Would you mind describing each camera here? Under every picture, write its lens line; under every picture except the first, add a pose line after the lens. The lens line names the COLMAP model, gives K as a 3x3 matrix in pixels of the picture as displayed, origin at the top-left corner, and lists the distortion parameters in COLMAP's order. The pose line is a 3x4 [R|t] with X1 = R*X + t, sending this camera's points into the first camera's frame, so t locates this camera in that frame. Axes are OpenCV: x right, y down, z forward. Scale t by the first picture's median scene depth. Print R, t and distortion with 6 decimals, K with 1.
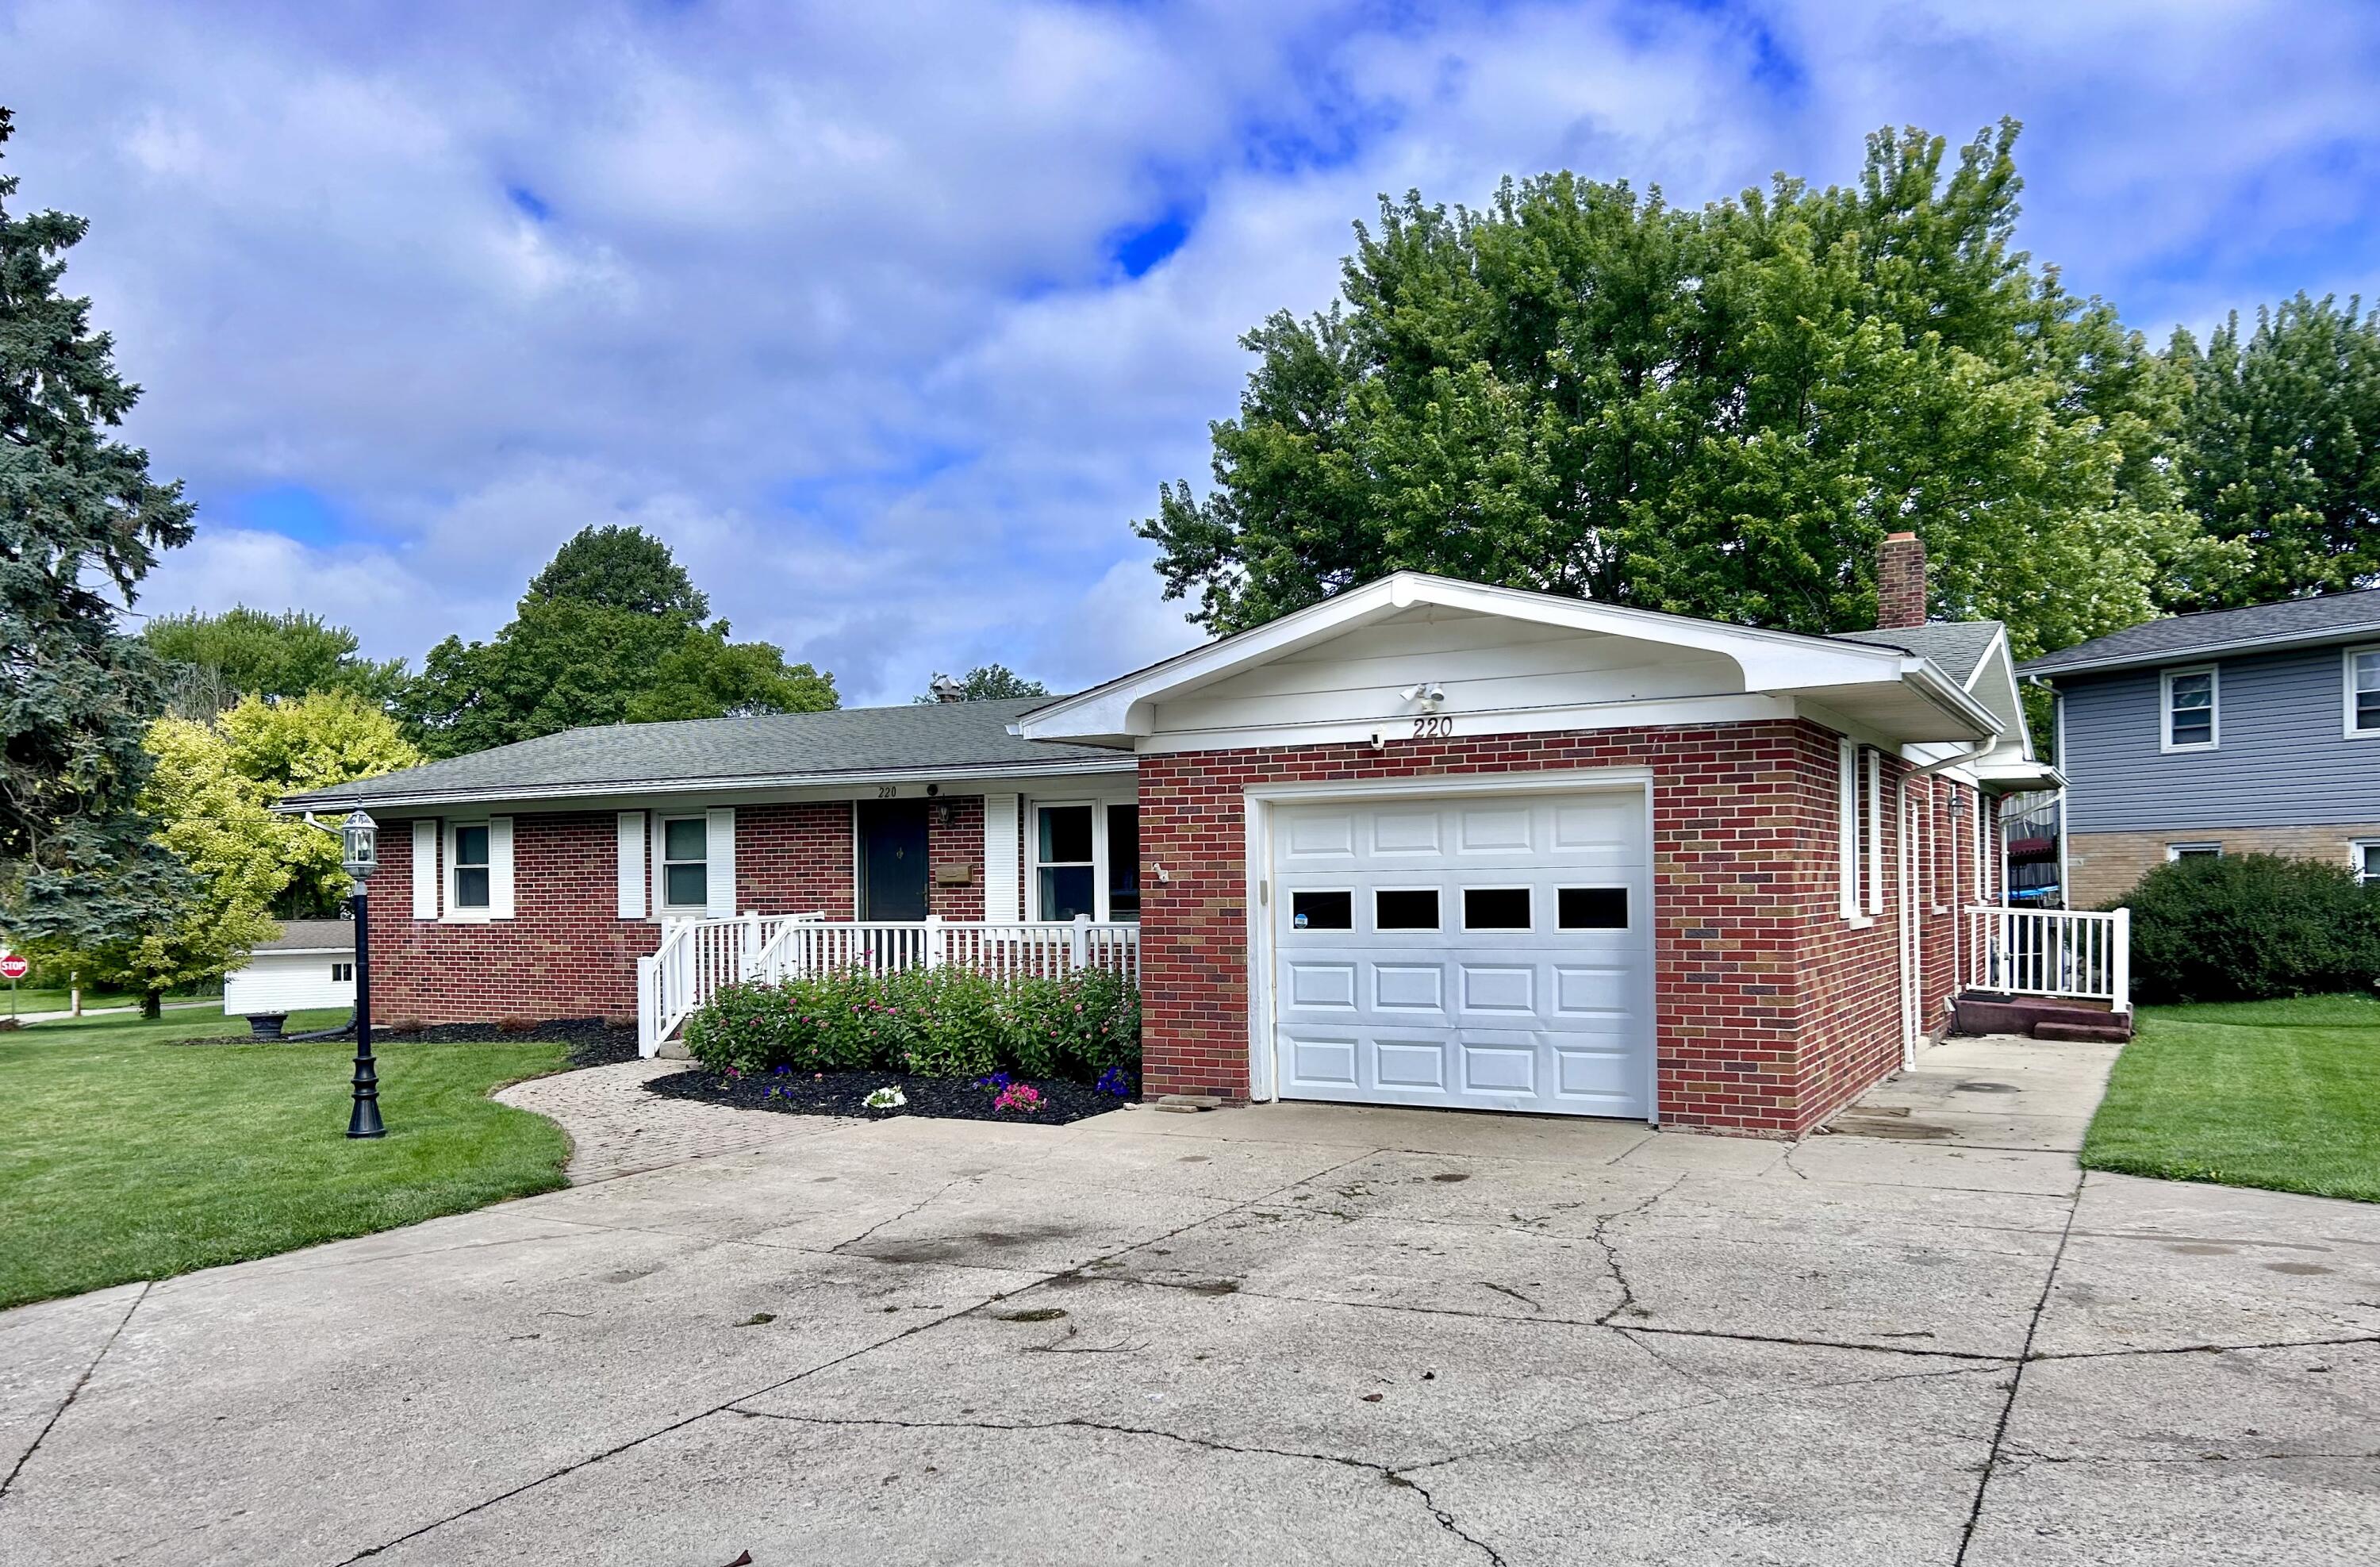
lens RADIAL K [[1779.4, 0, 1192.9], [0, 1779.4, 893.7], [0, 0, 1]] dist [0.125928, -0.174897]
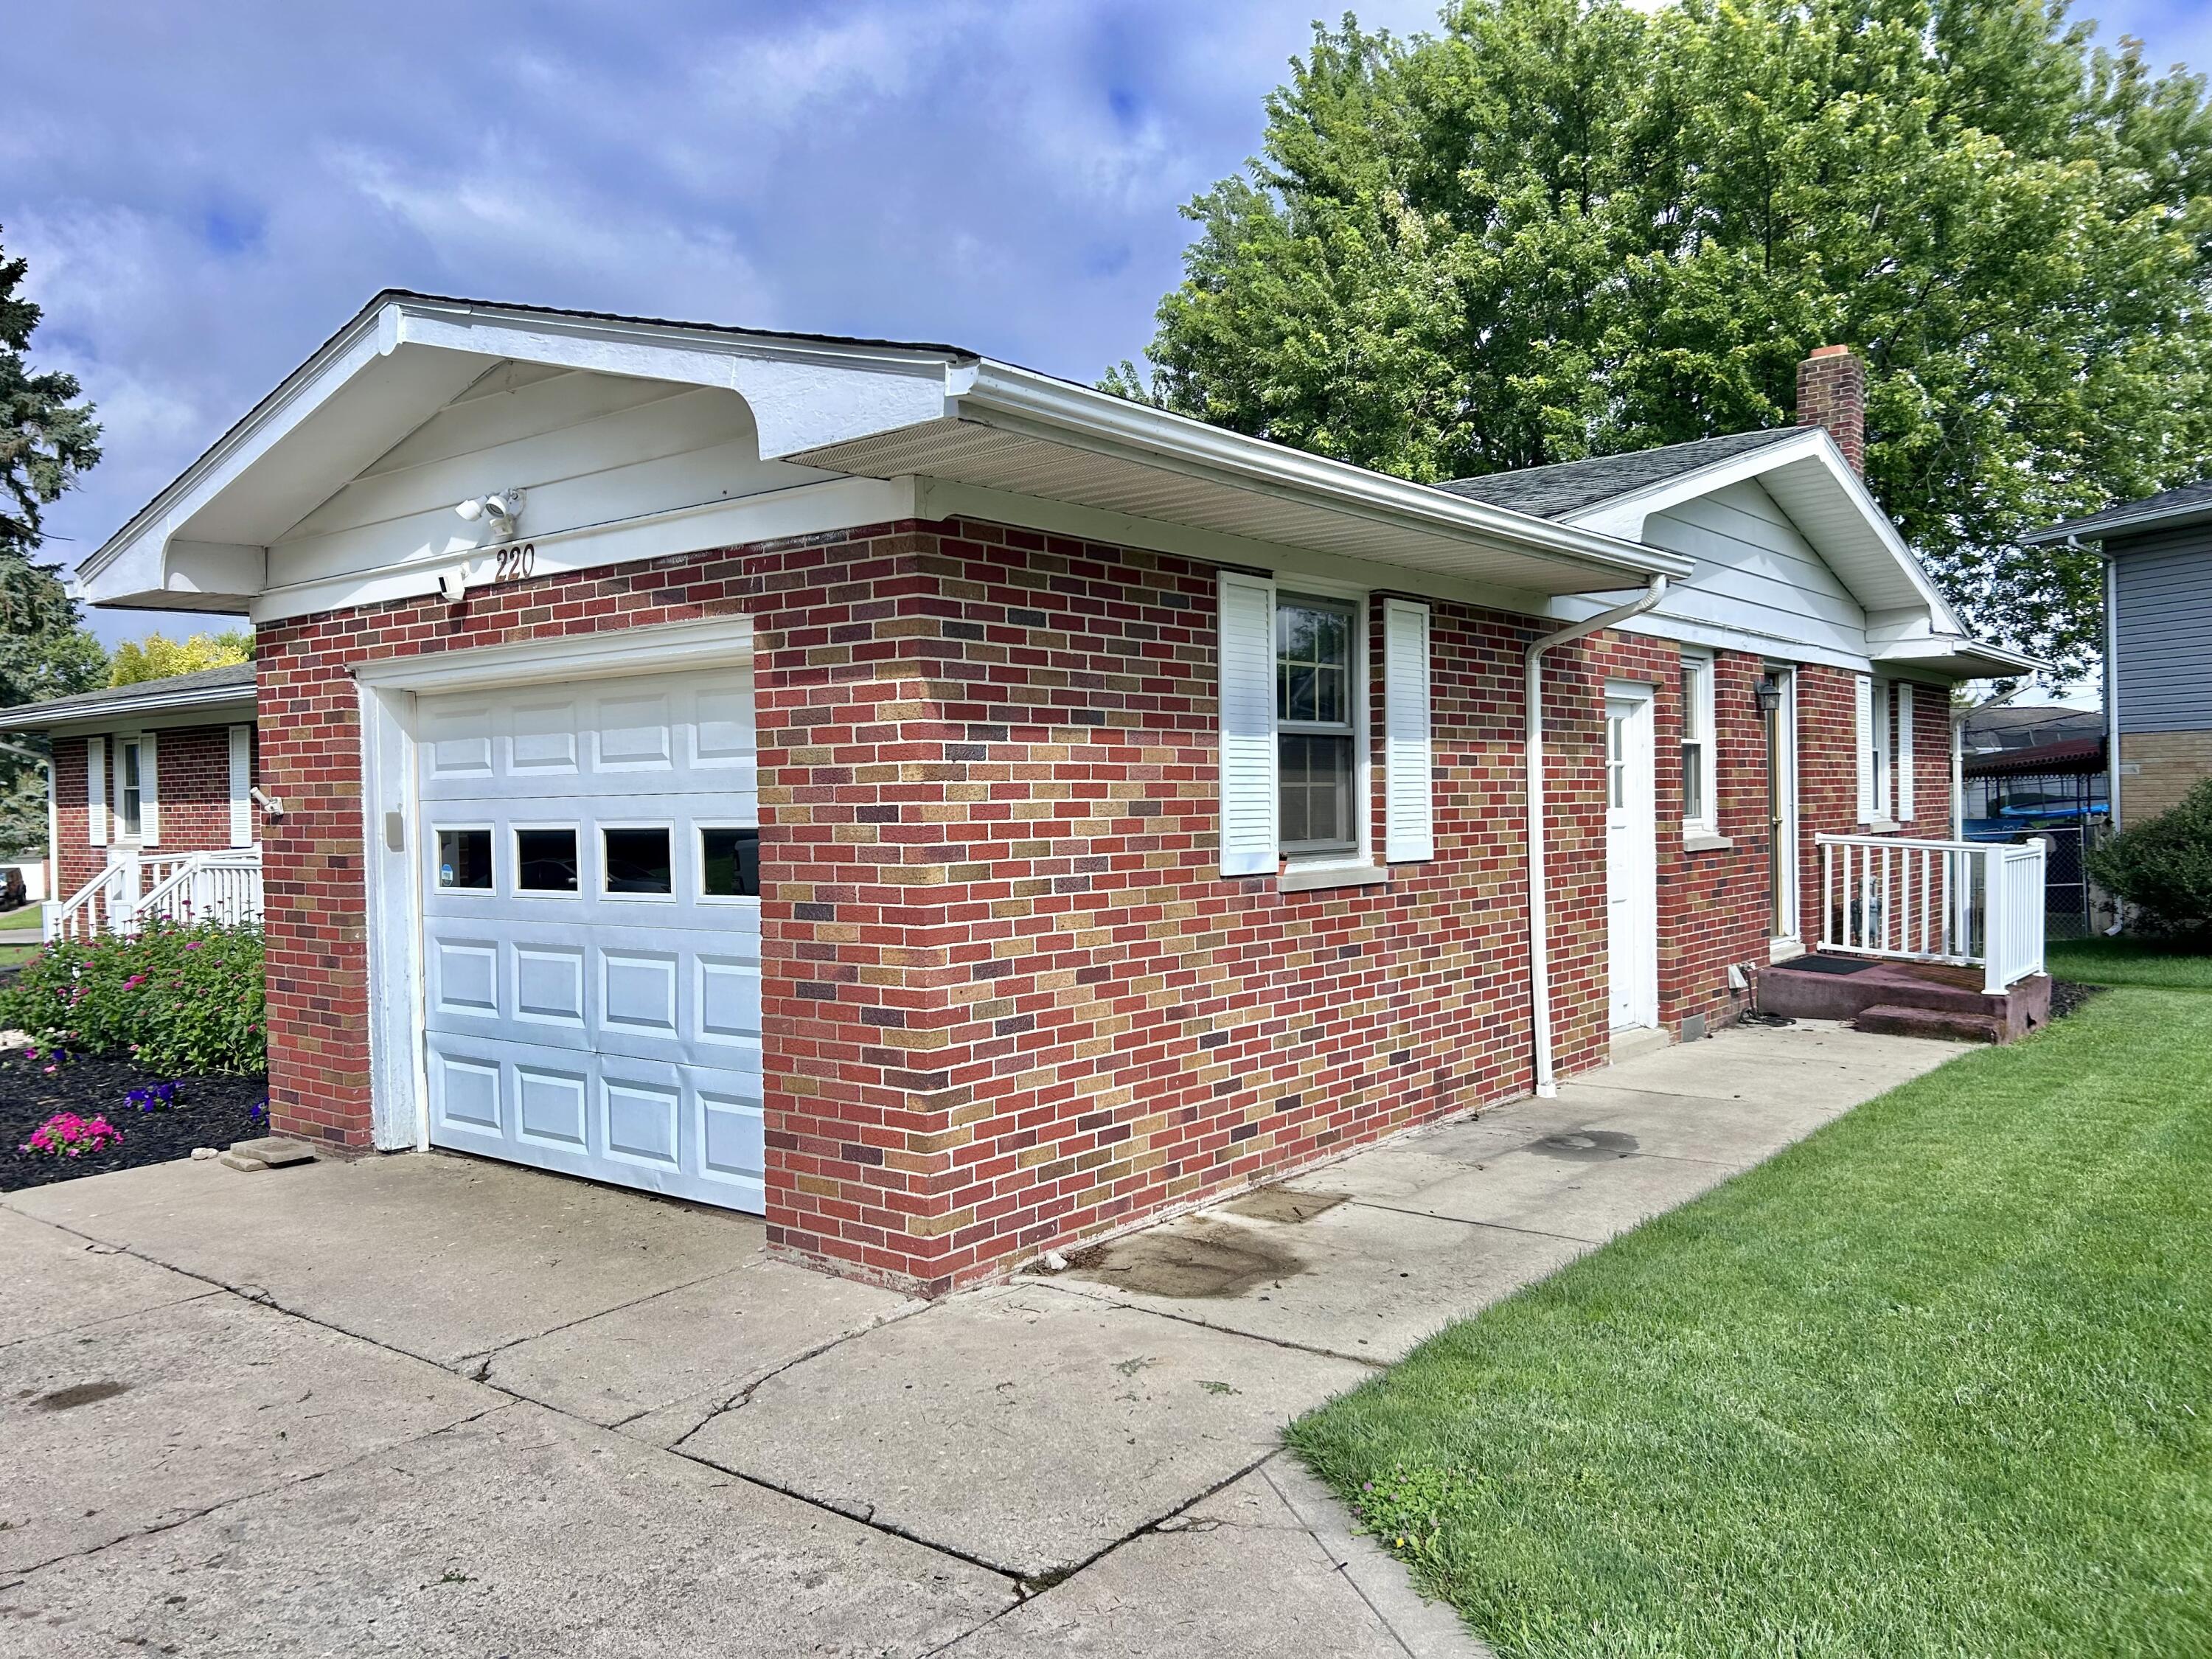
lens RADIAL K [[1637.9, 0, 1106.0], [0, 1637.9, 829.5], [0, 0, 1]] dist [0.134788, -0.147526]
pose [[0.984140, -0.000908, -0.177390, 0.317763], [0.003753, 0.999870, 0.015703, -0.007720], [0.177353, -0.016119, 0.984015, 0.349294]]
